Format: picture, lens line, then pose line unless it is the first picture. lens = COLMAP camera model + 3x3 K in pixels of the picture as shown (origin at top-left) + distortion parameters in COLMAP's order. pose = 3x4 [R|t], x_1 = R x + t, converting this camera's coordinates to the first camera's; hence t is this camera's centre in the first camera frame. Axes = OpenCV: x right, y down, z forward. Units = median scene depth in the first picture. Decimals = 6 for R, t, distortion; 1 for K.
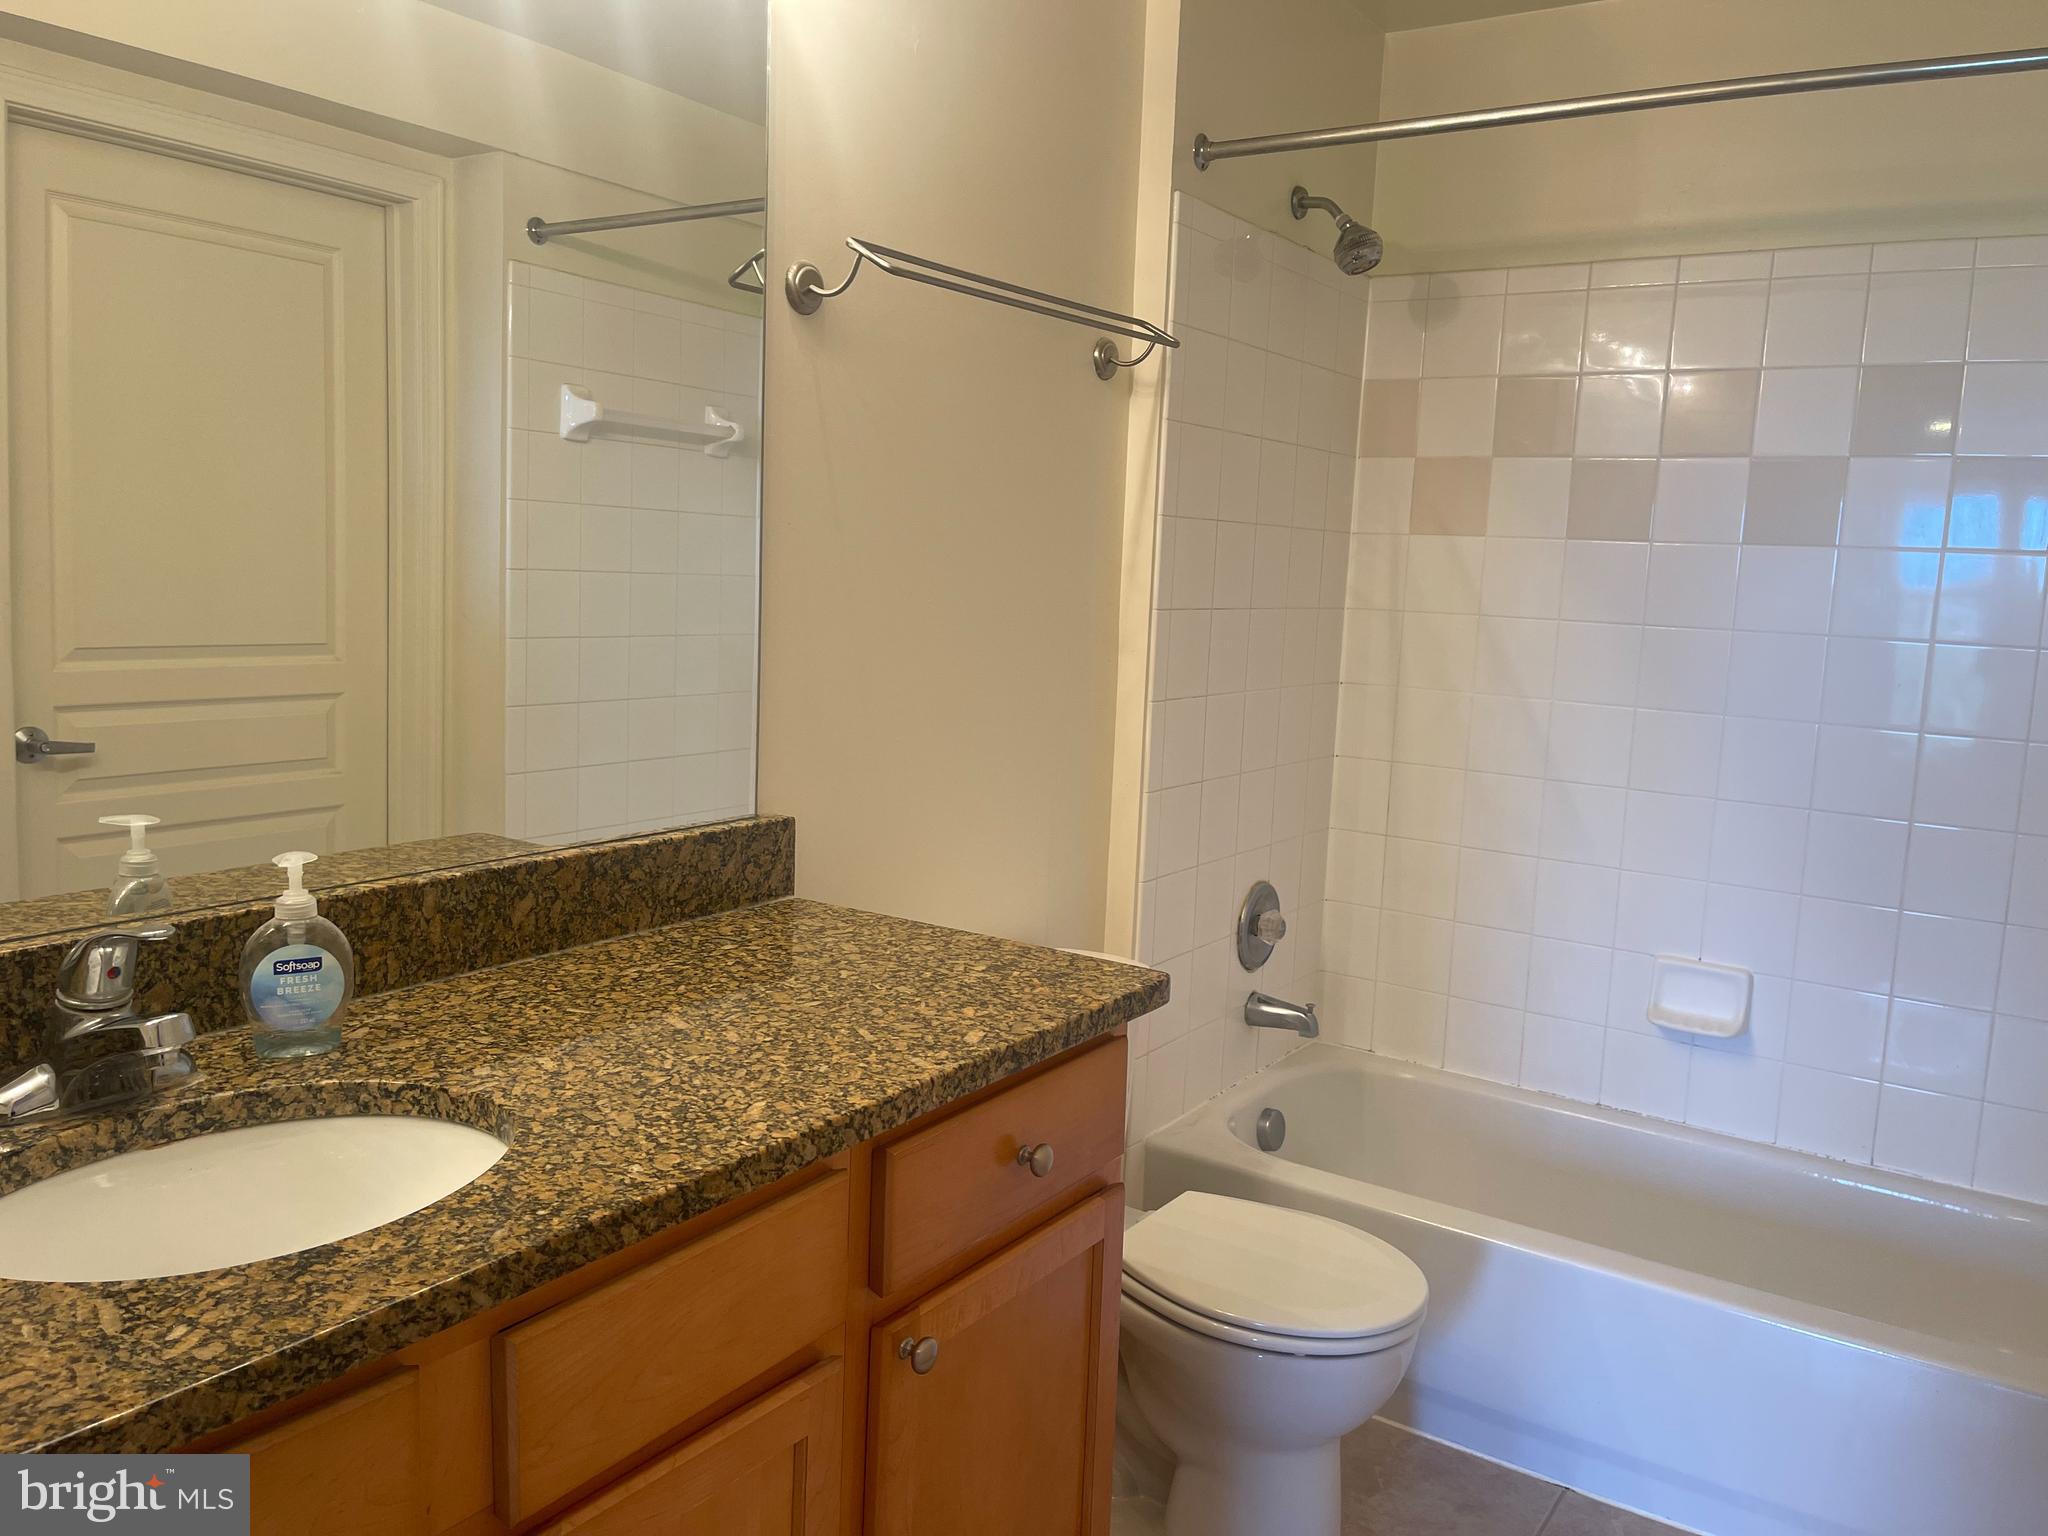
lens RADIAL K [[1594.9, 0, 1024.0], [0, 1594.9, 768.0], [0, 0, 1]] dist [0.037945, -0.002065]
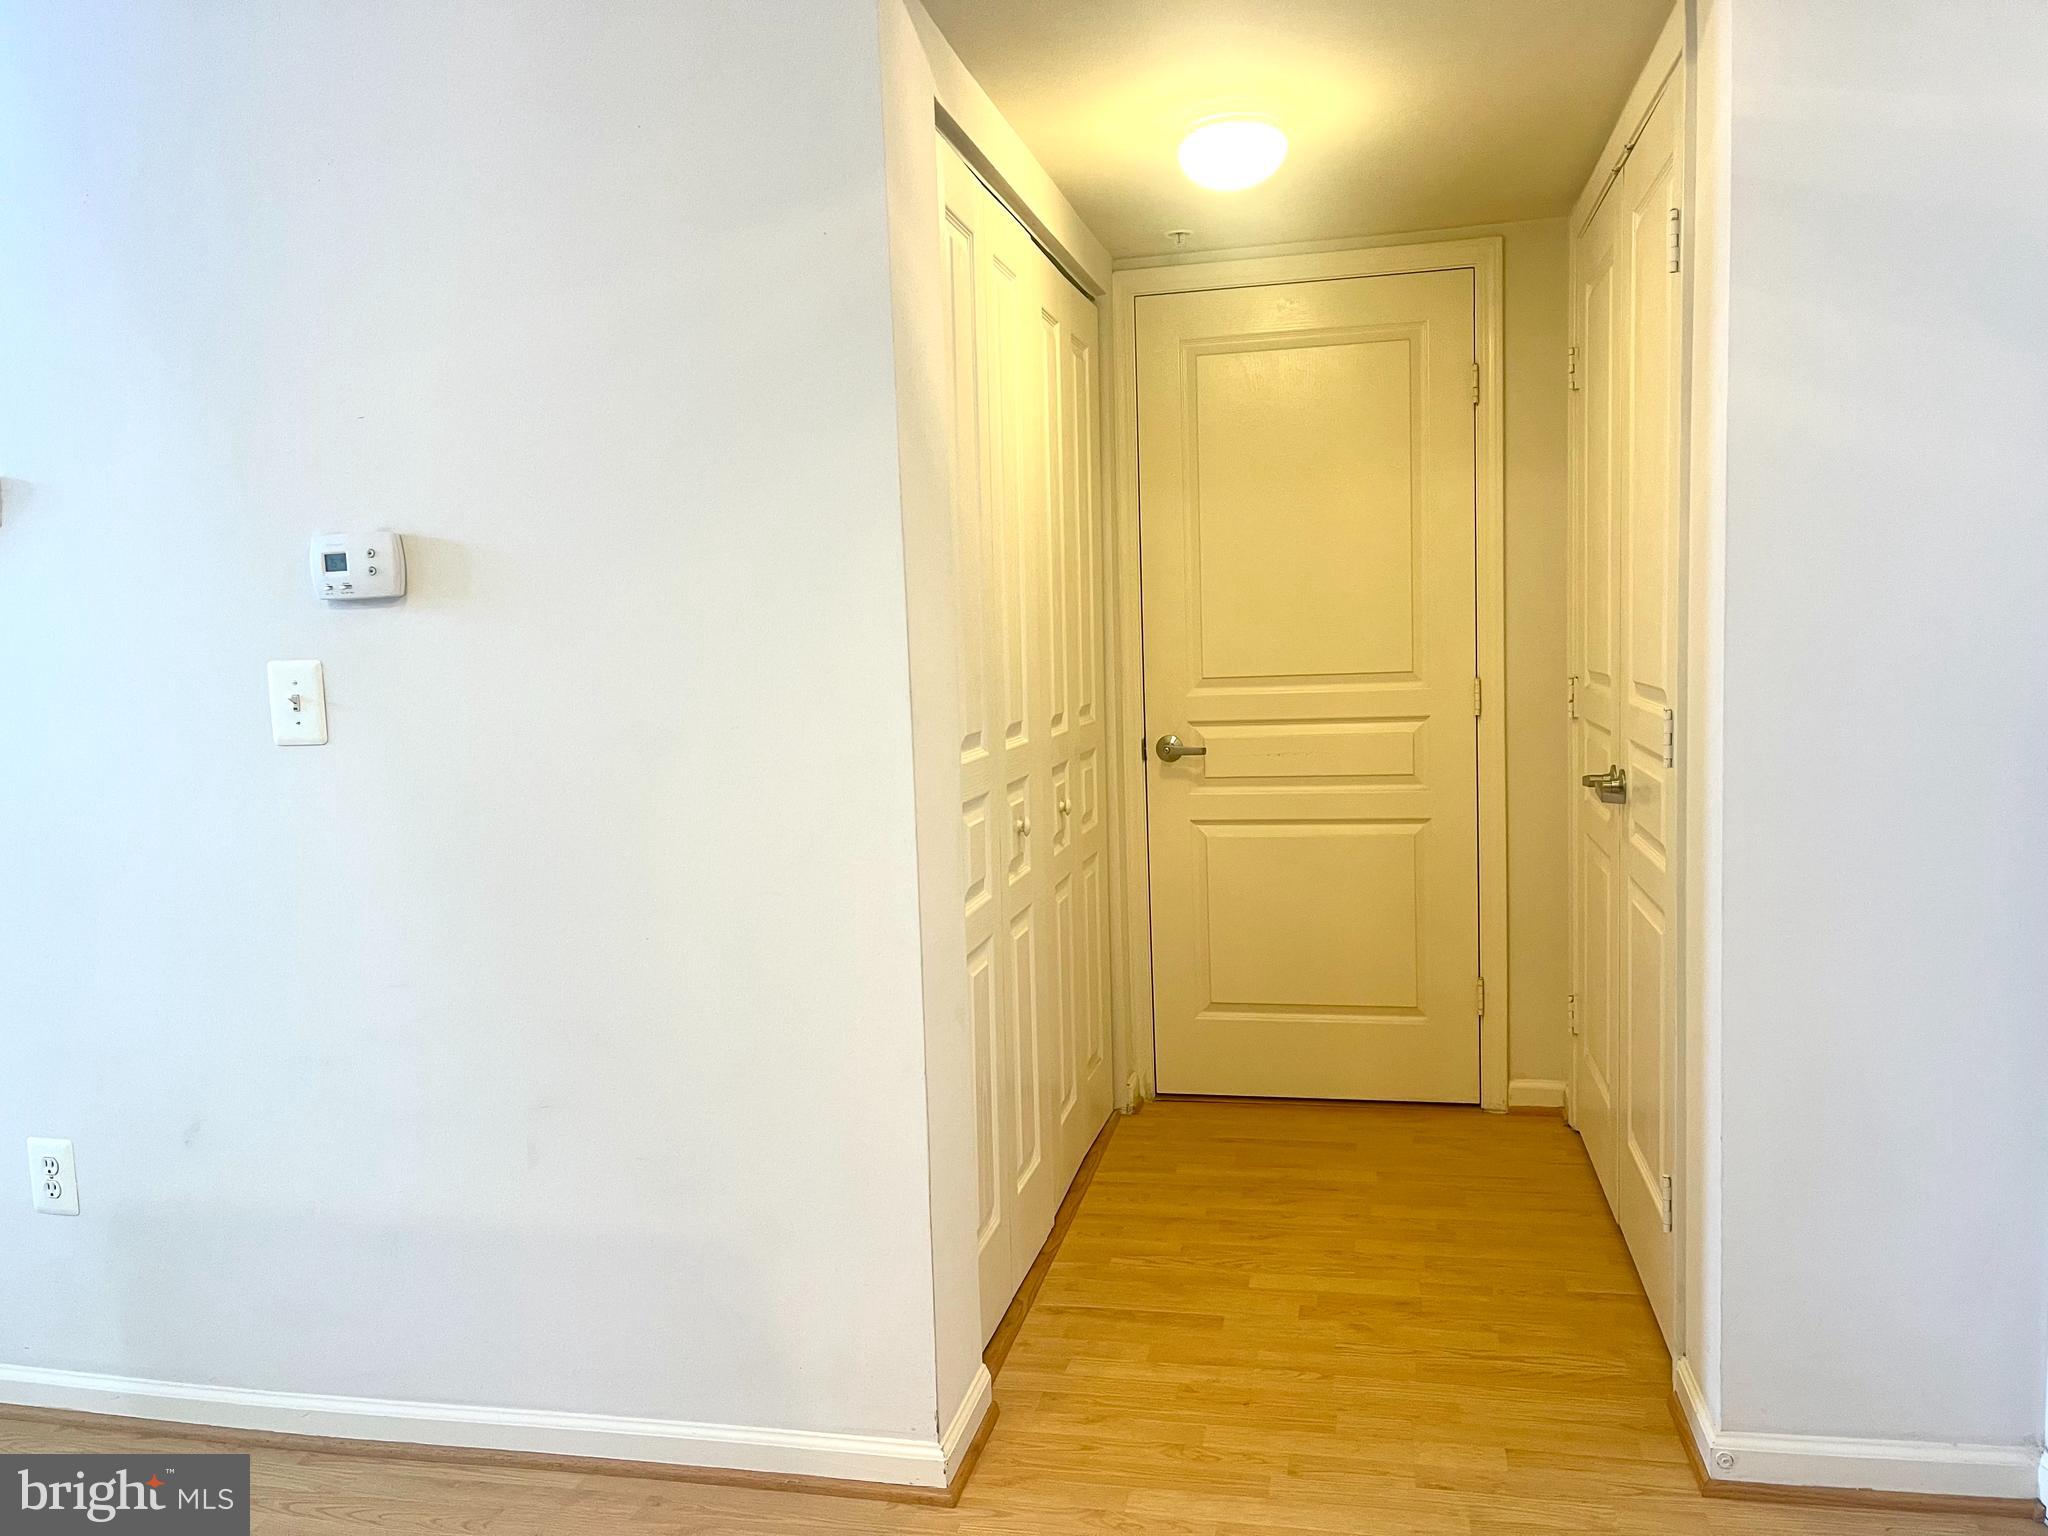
lens RADIAL K [[1594.9, 0, 1024.0], [0, 1594.9, 768.0], [0, 0, 1]] dist [0.037945, -0.002065]
pose [[0.362113, 0.030381, -0.931639, 0.560711], [-0.066507, 0.997764, 0.006687, 0.000646], [0.929758, 0.059539, 0.363324, 0.376311]]
